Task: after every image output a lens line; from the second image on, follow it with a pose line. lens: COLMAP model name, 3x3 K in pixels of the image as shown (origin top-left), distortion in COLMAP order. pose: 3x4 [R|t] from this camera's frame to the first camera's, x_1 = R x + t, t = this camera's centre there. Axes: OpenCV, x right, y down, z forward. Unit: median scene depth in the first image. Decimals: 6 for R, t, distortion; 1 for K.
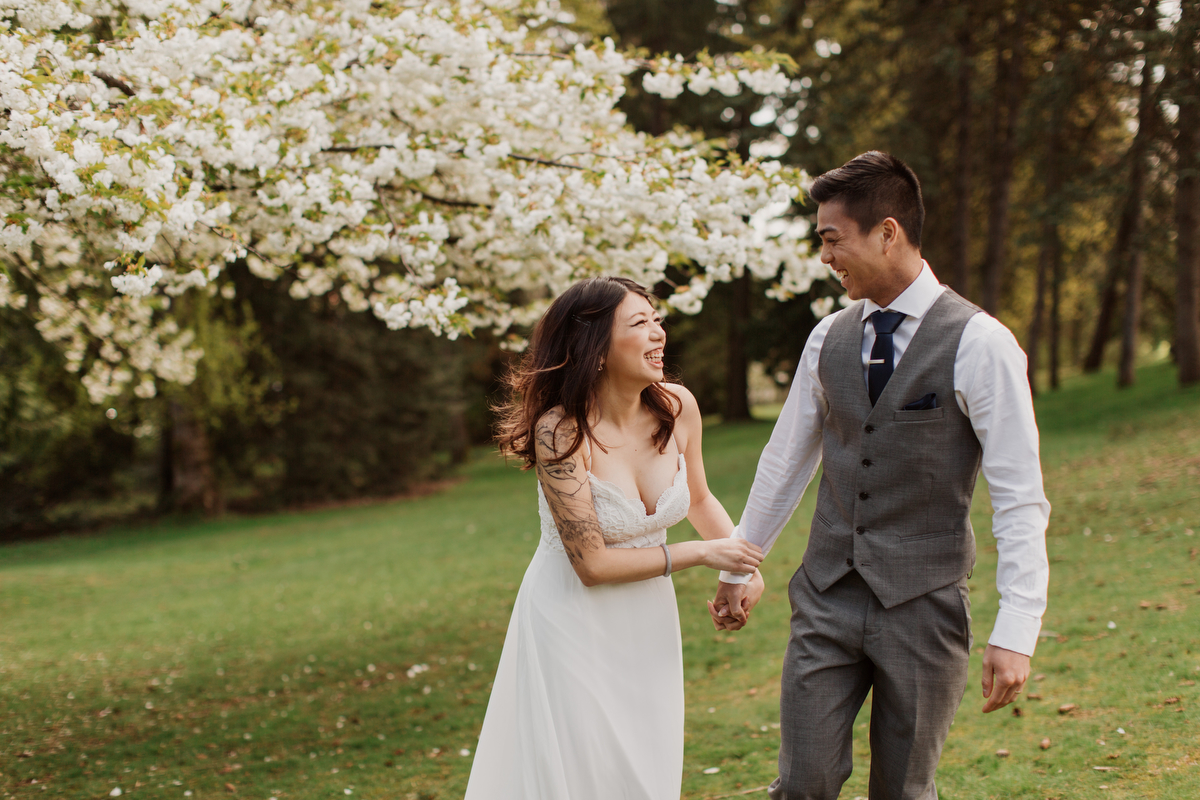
lens RADIAL K [[1705.1, 0, 600.0], [0, 1705.1, 400.0], [0, 0, 1]] dist [-0.003890, 0.095074]
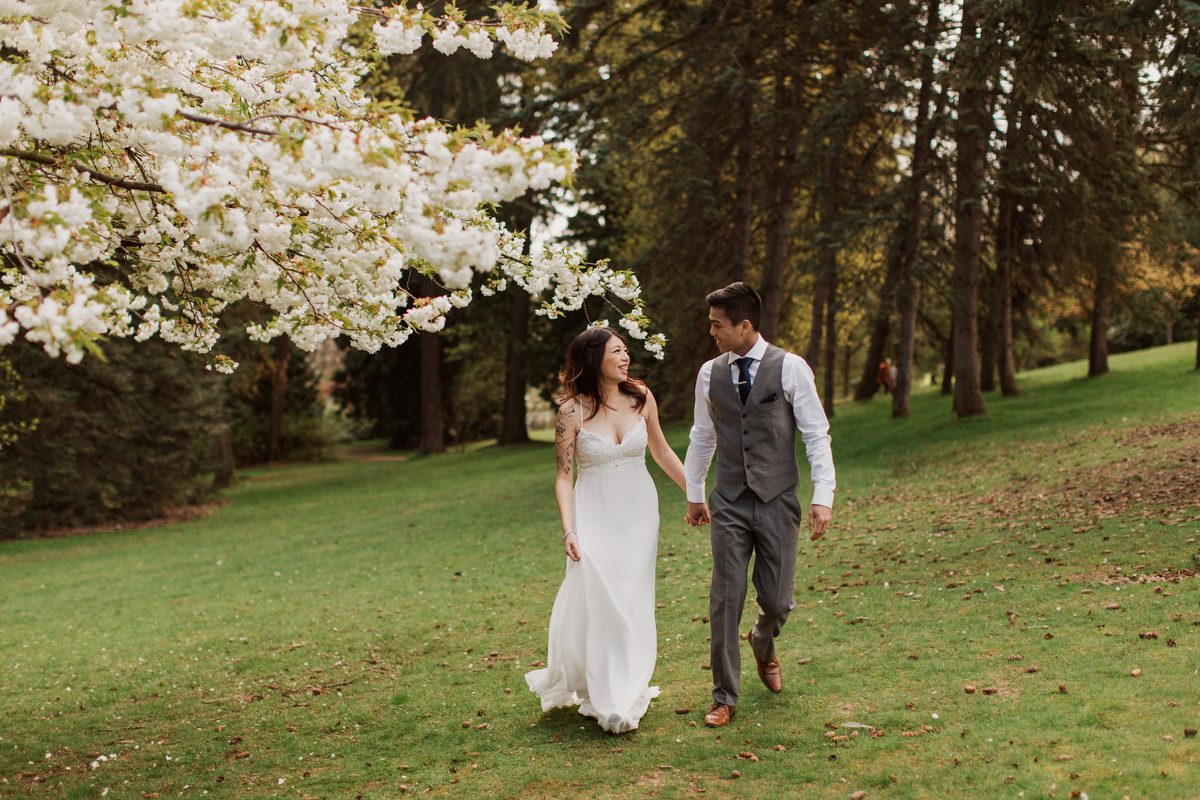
lens RADIAL K [[1695.4, 0, 600.0], [0, 1695.4, 400.0], [0, 0, 1]] dist [0.004533, 0.020227]
pose [[0.991427, 0.015278, 0.129766, 0.031407], [-0.013671, 0.999819, -0.013269, -0.010840], [-0.129945, 0.011381, 0.991456, 0.226237]]
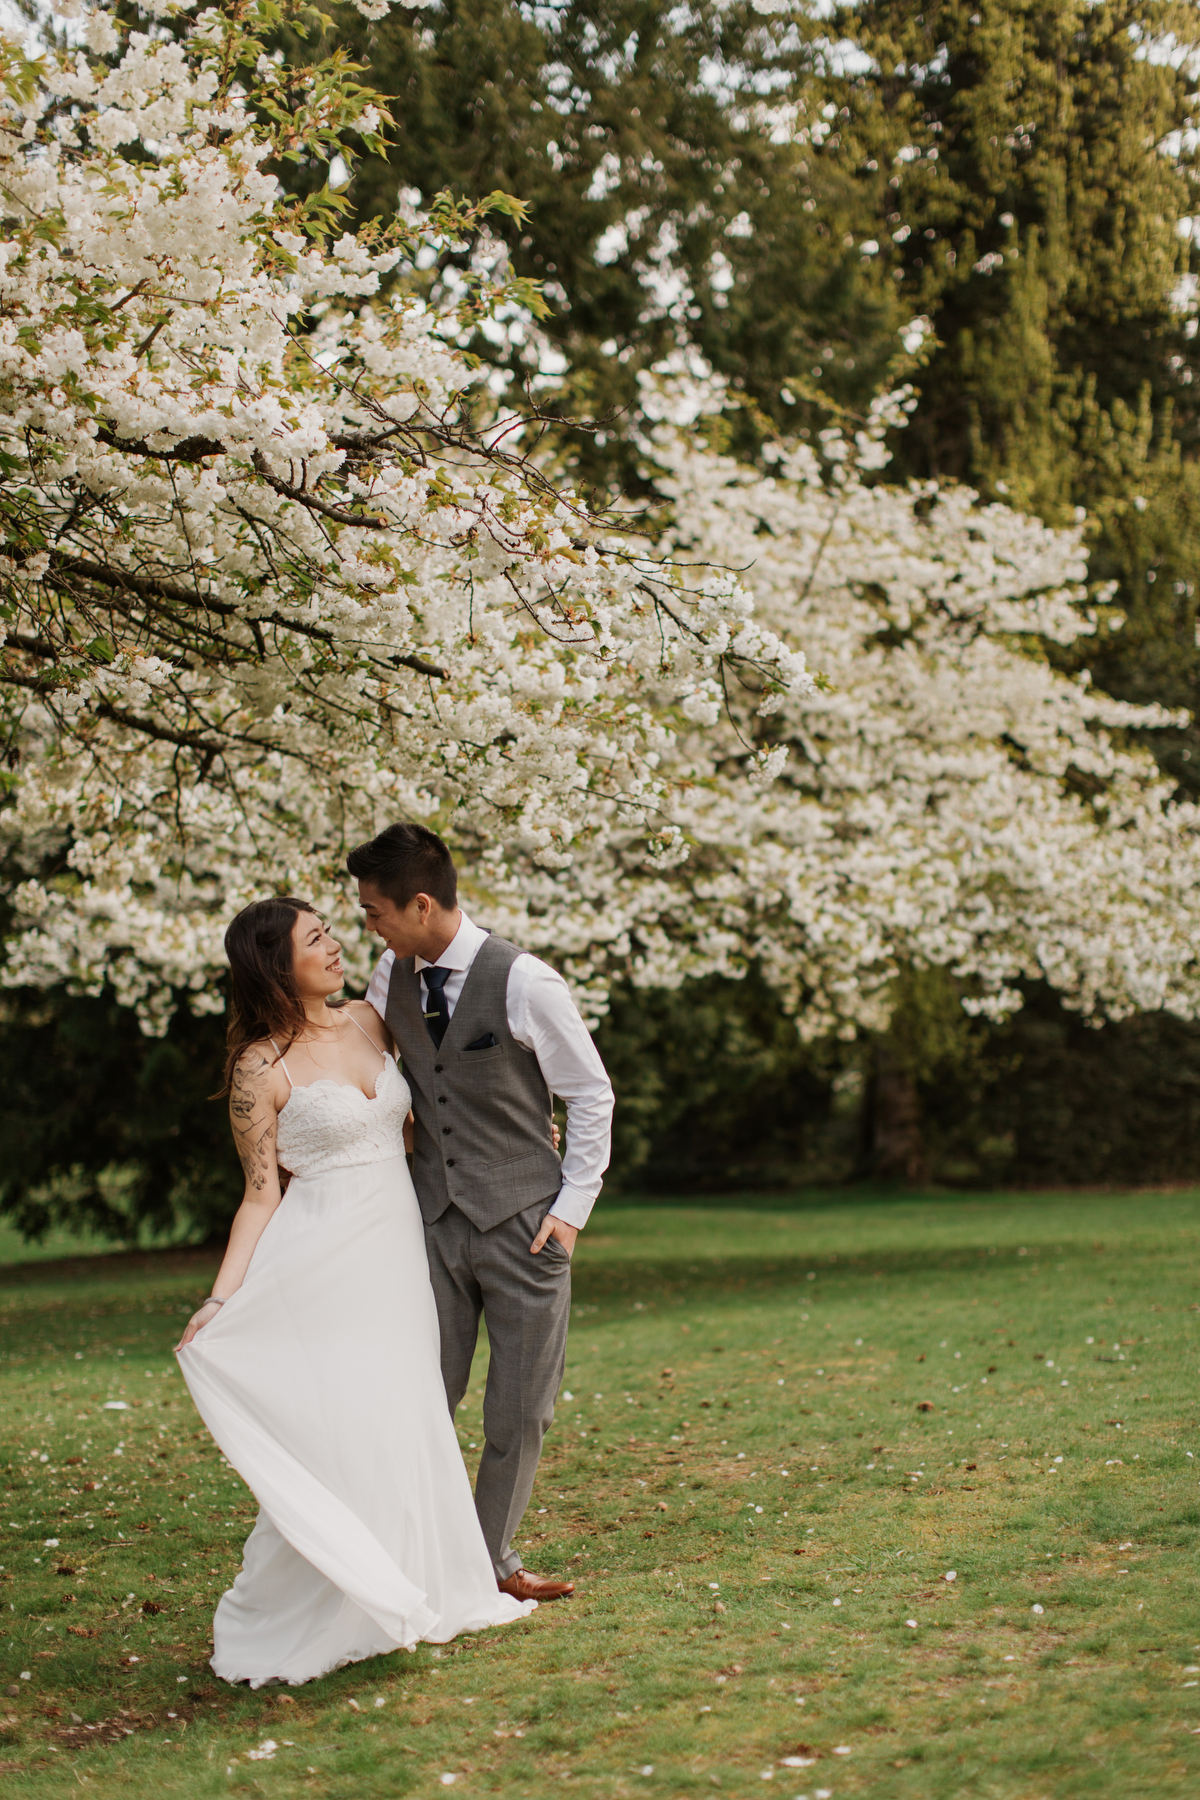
lens RADIAL K [[2576.6, 0, 600.0], [0, 2576.6, 900.0], [0, 0, 1]] dist [0.050702, -0.108756]
pose [[0.933778, 0.057375, -0.353224, 0.424018], [-0.079249, 0.995710, -0.047768, 0.002085], [0.348968, 0.072598, 0.934319, -1.565923]]
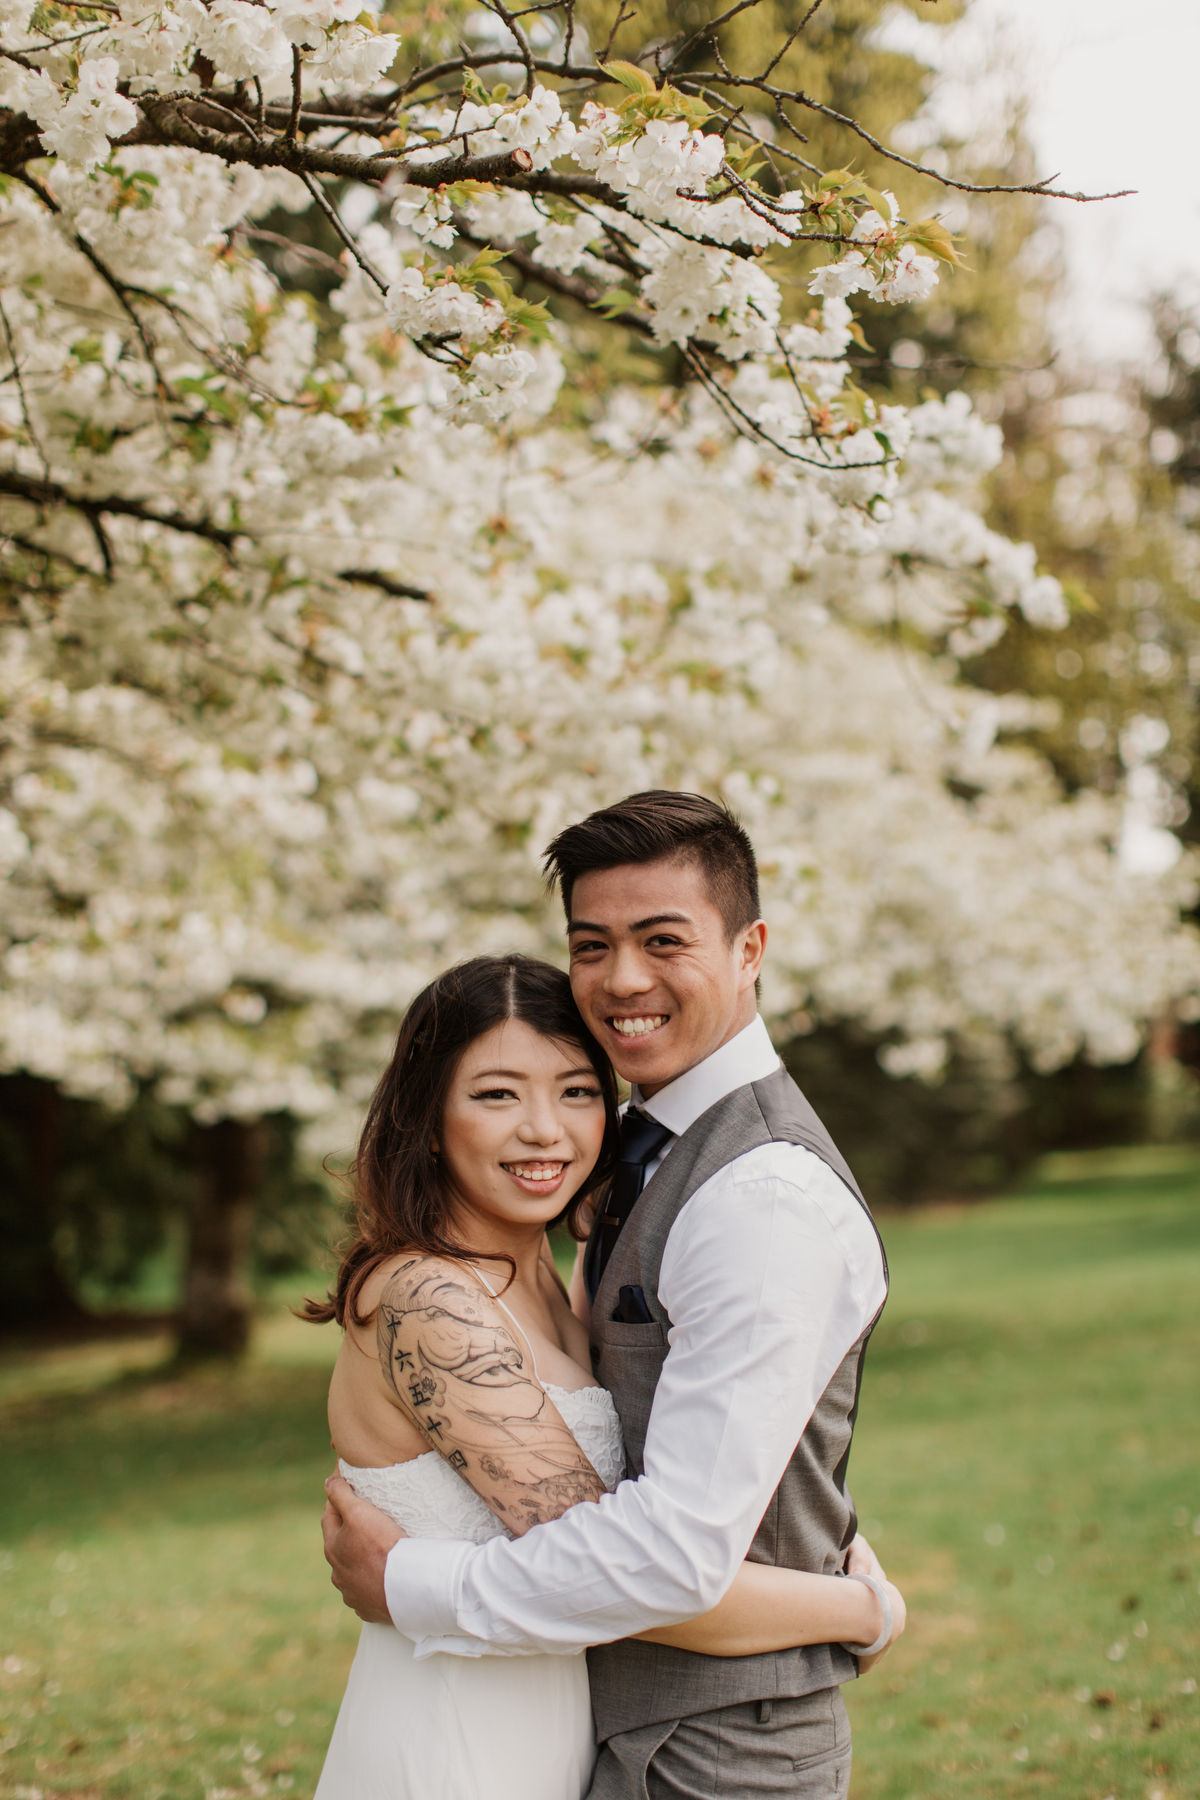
lens RADIAL K [[2619.0, 0, 600.0], [0, 2619.0, 900.0], [0, 0, 1]] dist [-0.027785, -0.047546]
pose [[0.965770, 0.033321, -0.257253, 0.203166], [-0.051287, 0.996667, -0.063445, -0.023328], [0.254281, 0.074467, 0.964259, -1.220880]]
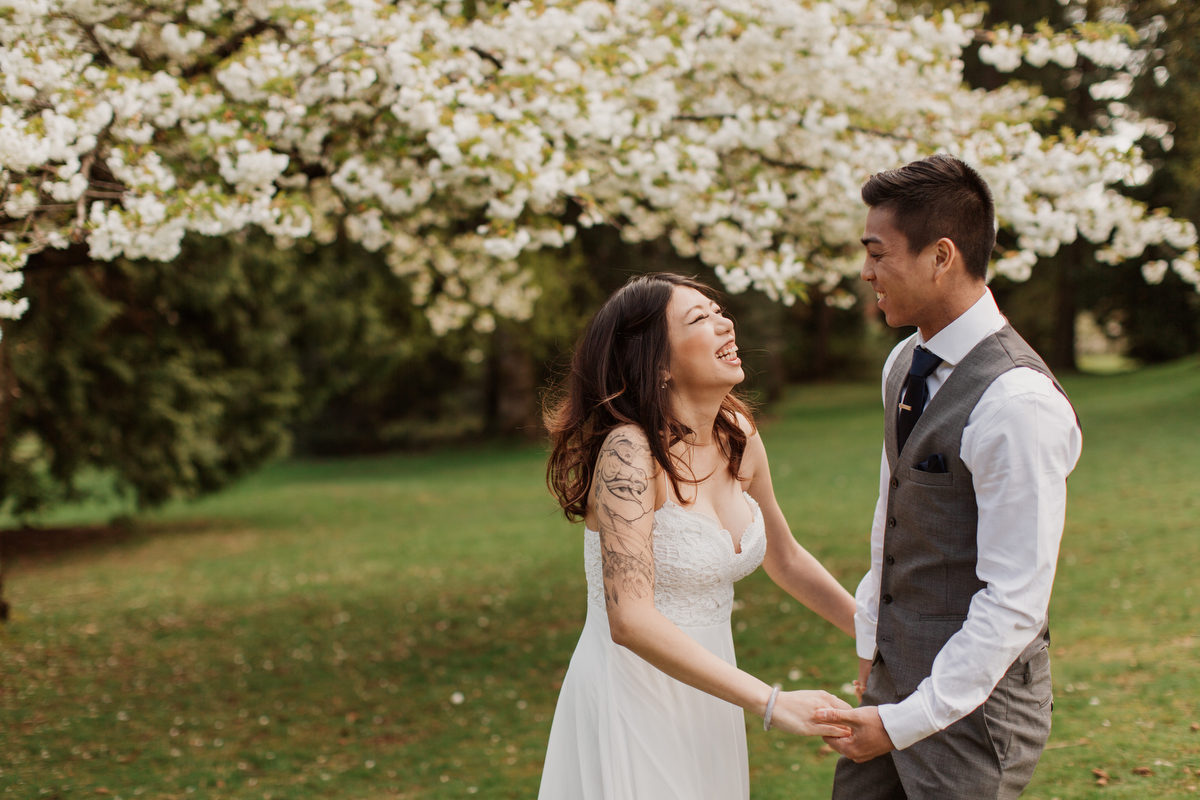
lens RADIAL K [[1708.9, 0, 600.0], [0, 1708.9, 400.0], [0, 0, 1]] dist [0.022567, 0.018529]
pose [[0.982183, 0.047485, -0.181827, -0.002523], [-0.040610, 0.998319, 0.041349, -0.012194], [0.183485, -0.033228, 0.982461, -0.063542]]
